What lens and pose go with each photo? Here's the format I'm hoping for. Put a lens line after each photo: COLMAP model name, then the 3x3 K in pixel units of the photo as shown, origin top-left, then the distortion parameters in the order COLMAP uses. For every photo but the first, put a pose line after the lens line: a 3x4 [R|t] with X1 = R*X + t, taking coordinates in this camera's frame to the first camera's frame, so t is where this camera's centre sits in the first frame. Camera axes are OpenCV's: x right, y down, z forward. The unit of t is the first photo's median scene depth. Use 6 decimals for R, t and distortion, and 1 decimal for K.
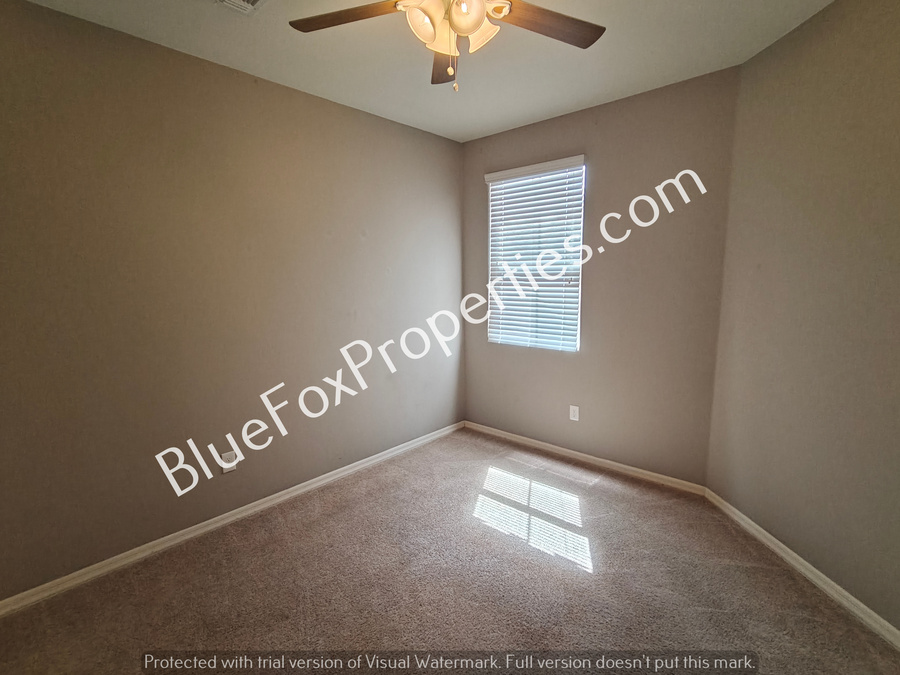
lens RADIAL K [[432.2, 0, 445.4], [0, 432.2, 339.6], [0, 0, 1]] dist [-0.000016, 0.000052]
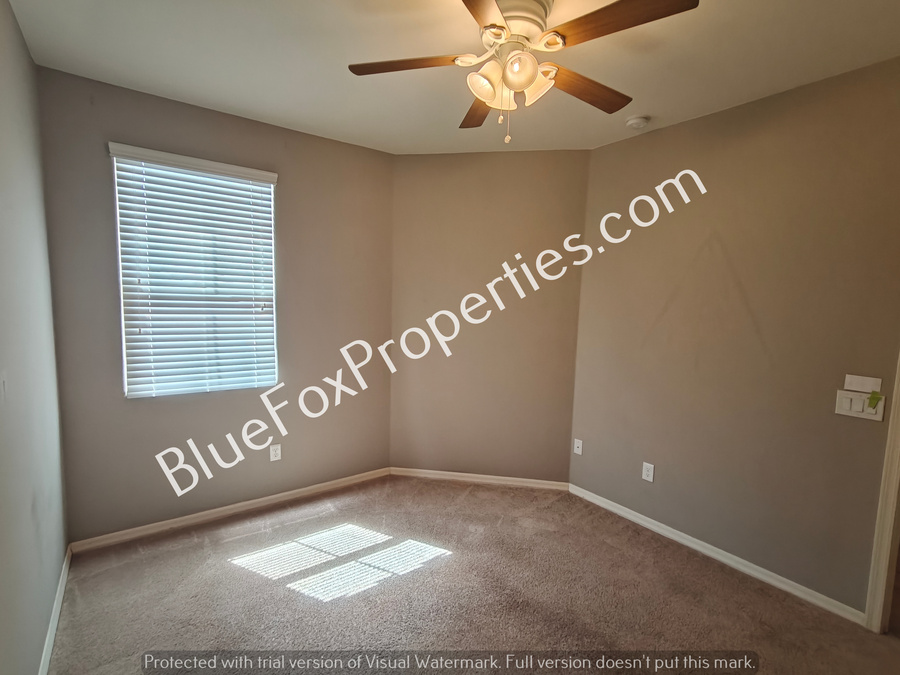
lens RADIAL K [[432.2, 0, 445.4], [0, 432.2, 339.6], [0, 0, 1]] dist [-0.000016, 0.000052]
pose [[0.195186, -0.076424, 0.977784, -0.524103], [0.112241, 0.992150, 0.055141, -0.078501], [-0.974322, 0.098985, 0.202232, 0.468088]]
